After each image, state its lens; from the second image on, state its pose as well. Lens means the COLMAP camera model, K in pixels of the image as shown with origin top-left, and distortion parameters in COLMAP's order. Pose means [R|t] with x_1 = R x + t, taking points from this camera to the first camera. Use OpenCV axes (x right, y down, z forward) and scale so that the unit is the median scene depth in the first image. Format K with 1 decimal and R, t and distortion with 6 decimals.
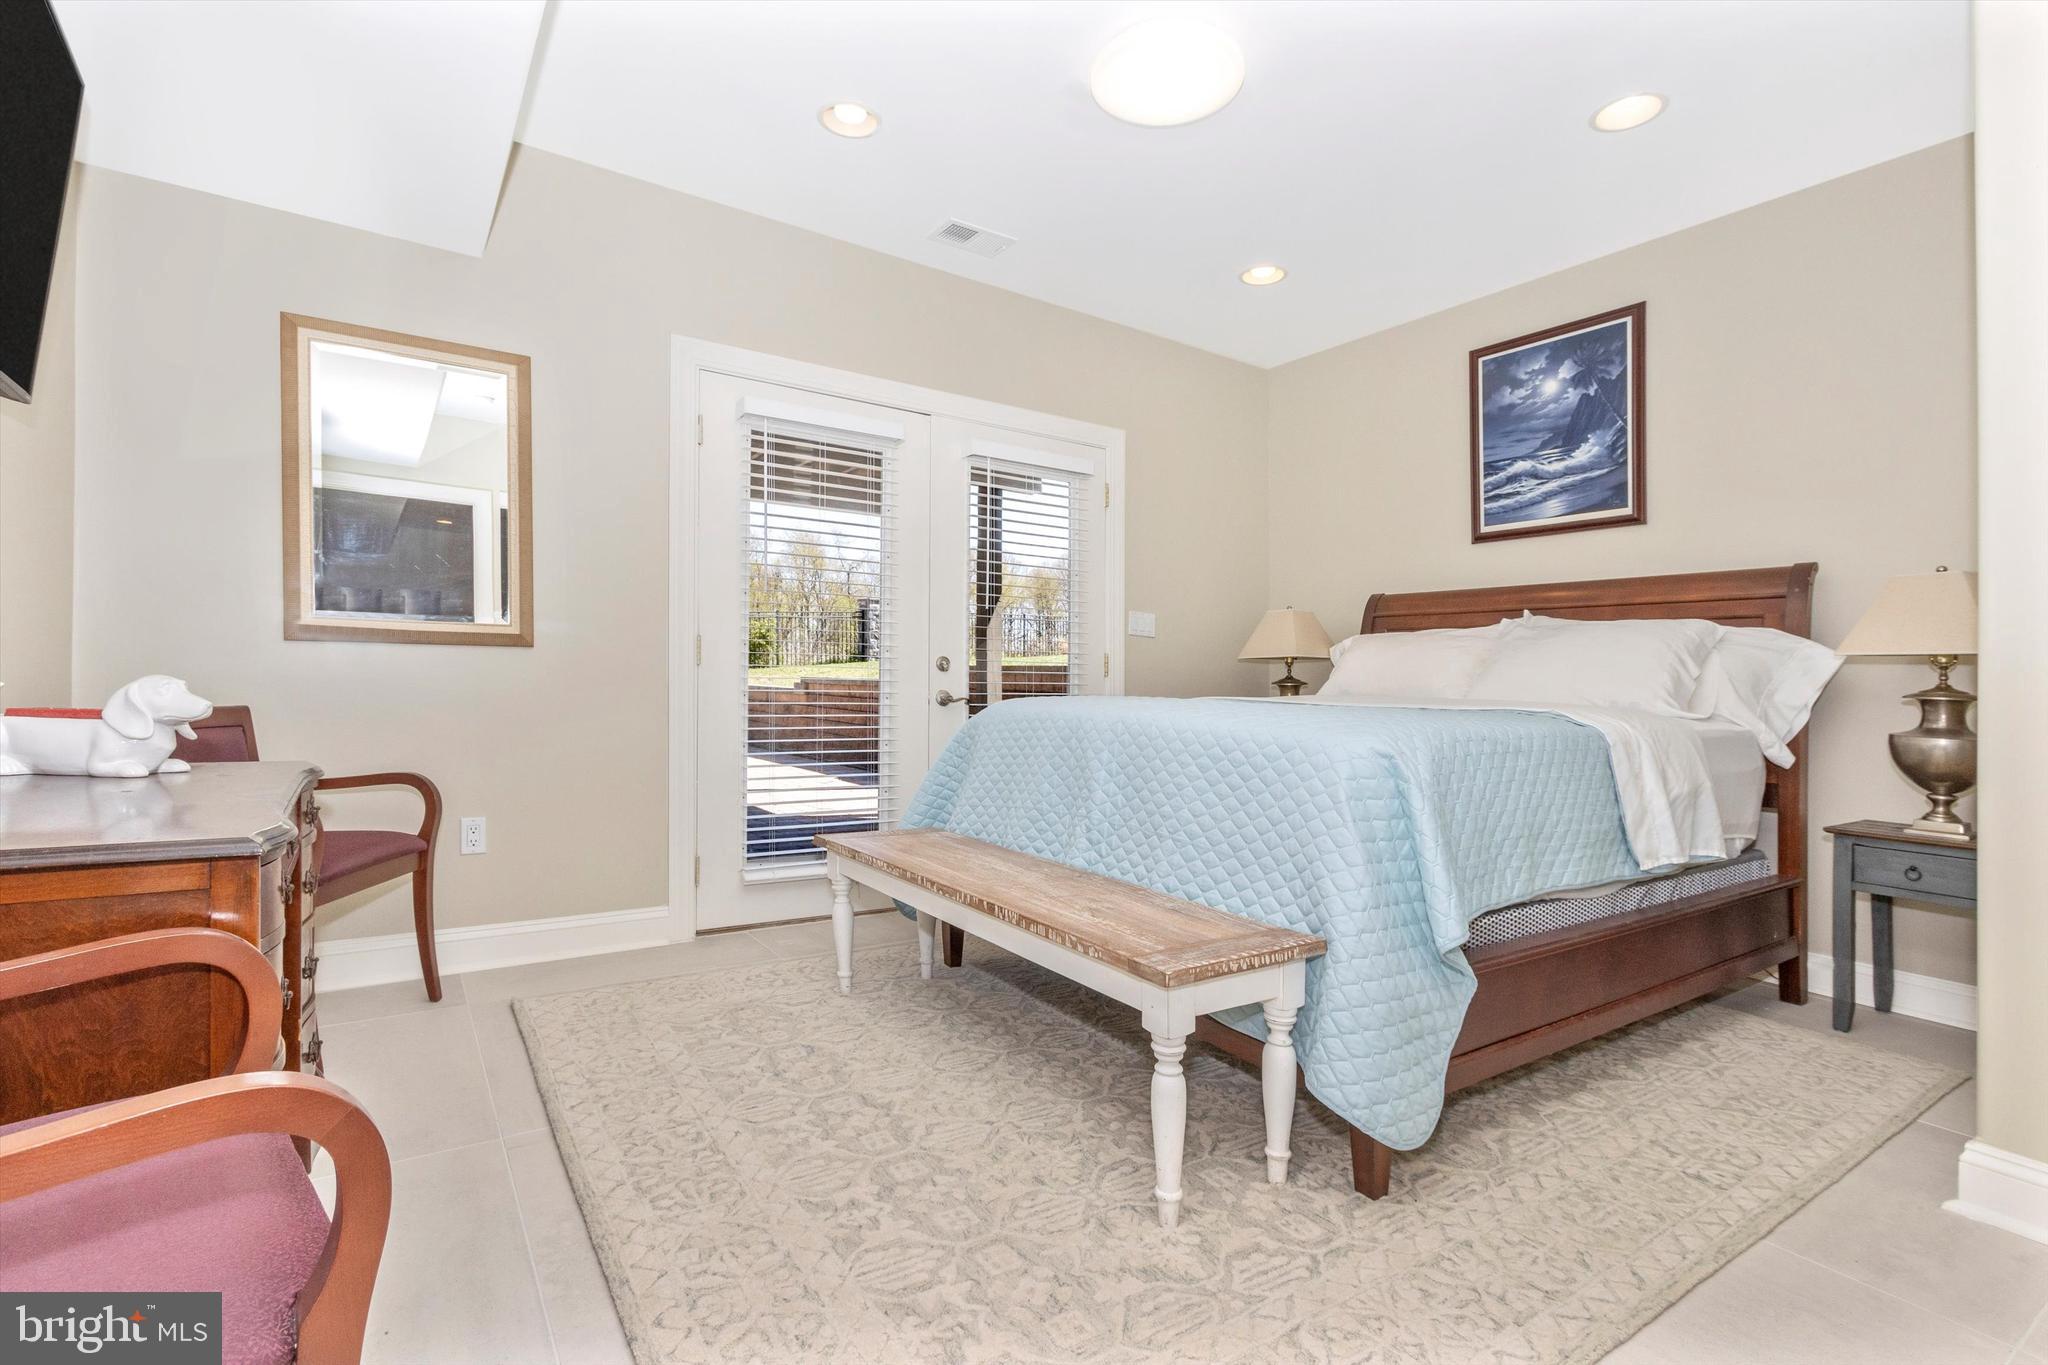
lens RADIAL K [[937.4, 0, 1024.3], [0, 937.4, 674.2], [0, 0, 1]] dist [0.006654, -0.001630]
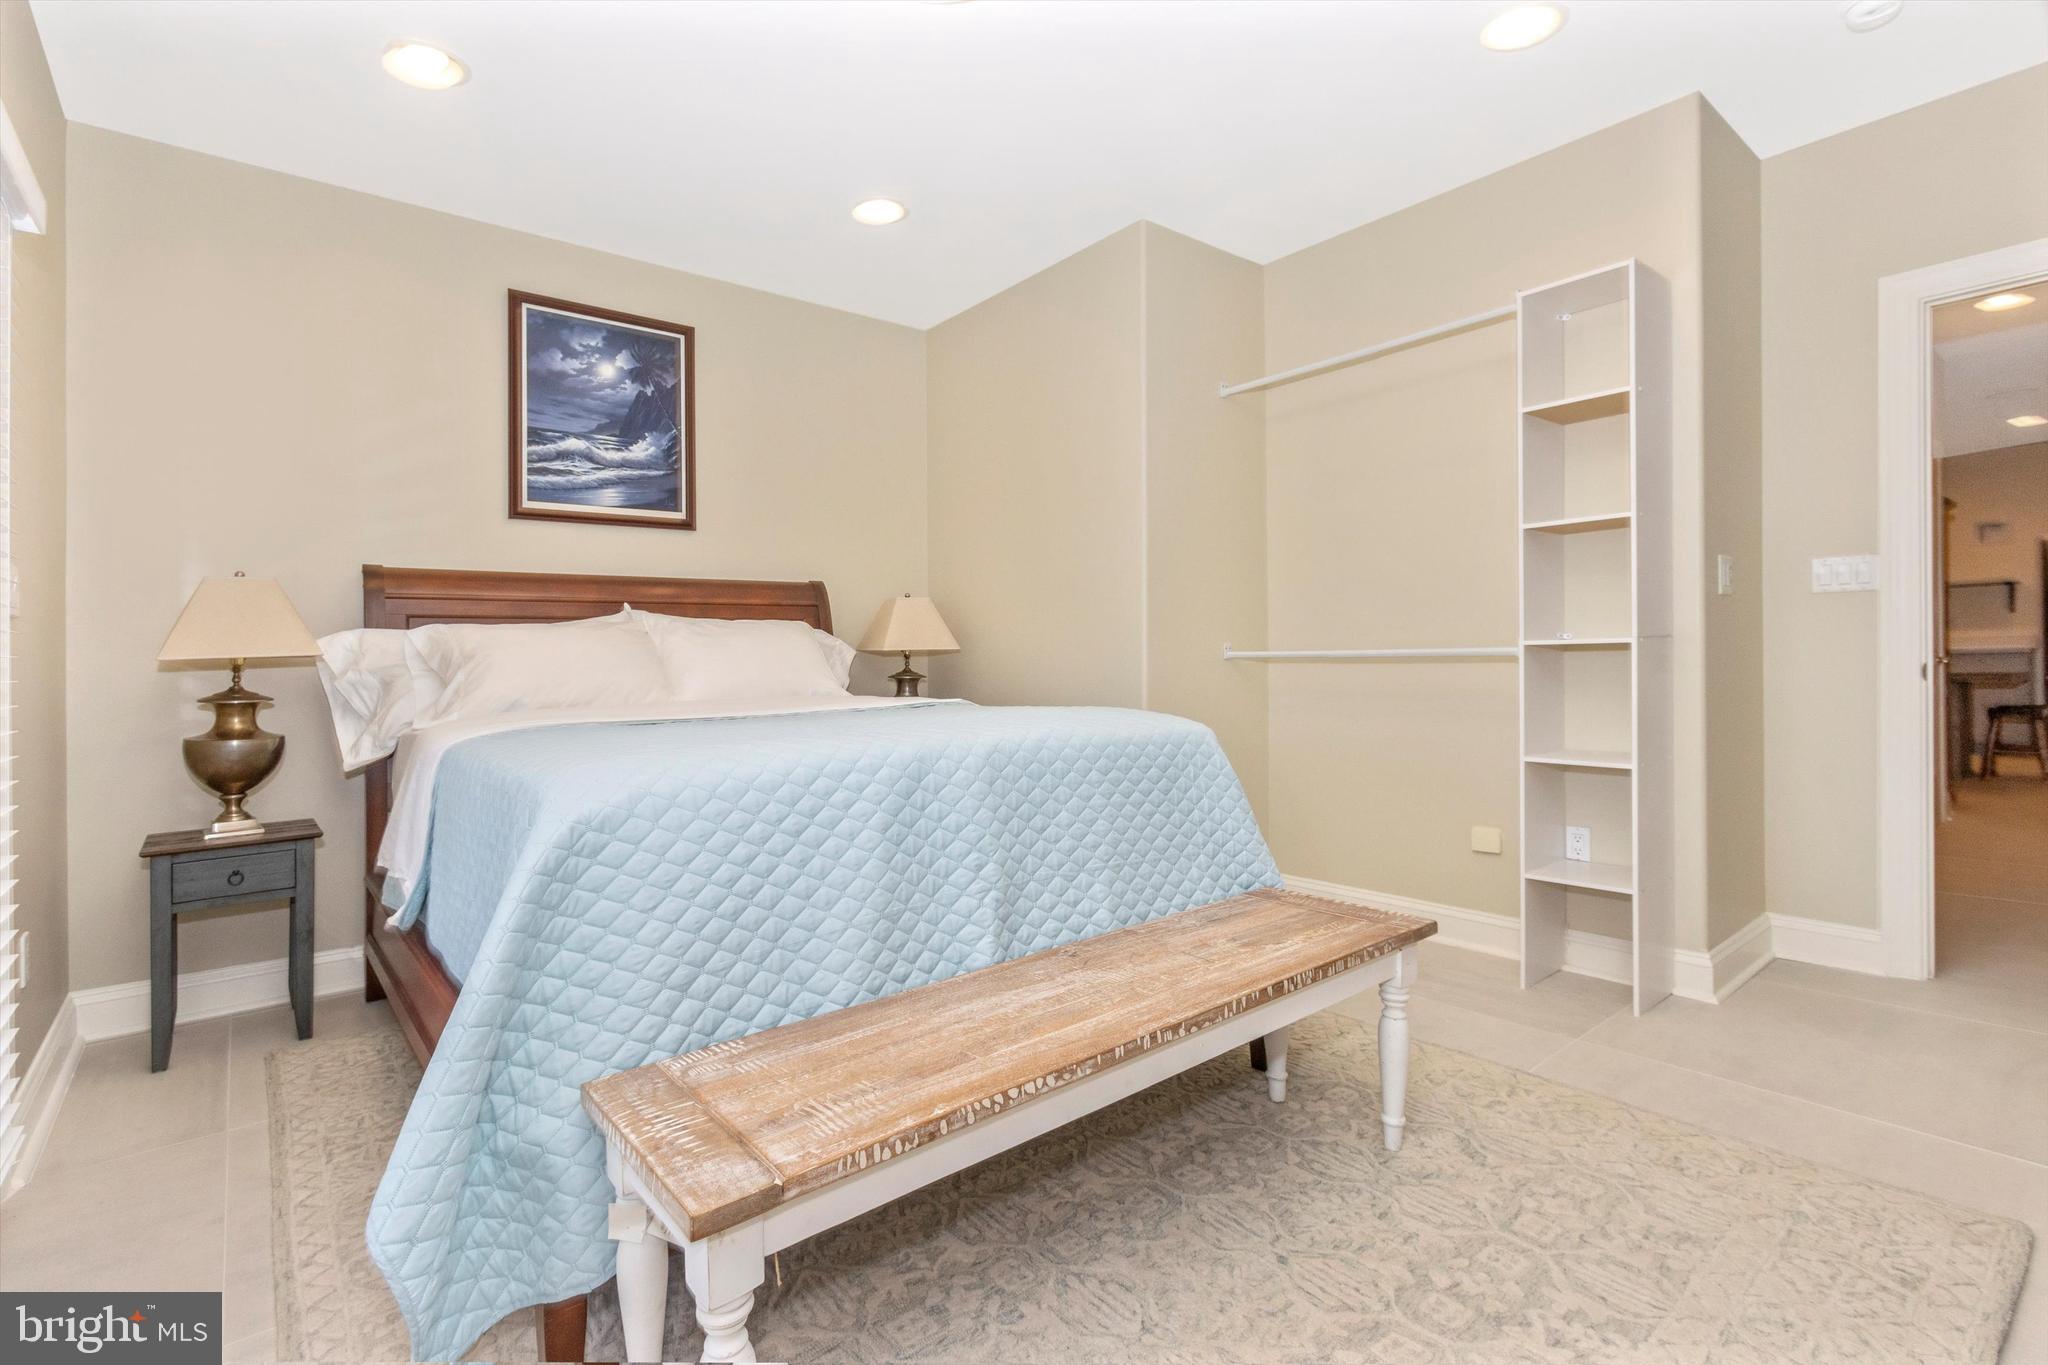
lens RADIAL K [[937.4, 0, 994.3], [0, 937.4, 617.2], [0, 0, 1]] dist [0.006654, -0.001630]
pose [[-0.072356, 0.040015, 0.996576, -0.404475], [0.030683, 0.998811, -0.037877, -0.008023], [-0.996907, 0.027837, -0.073498, 0.681425]]
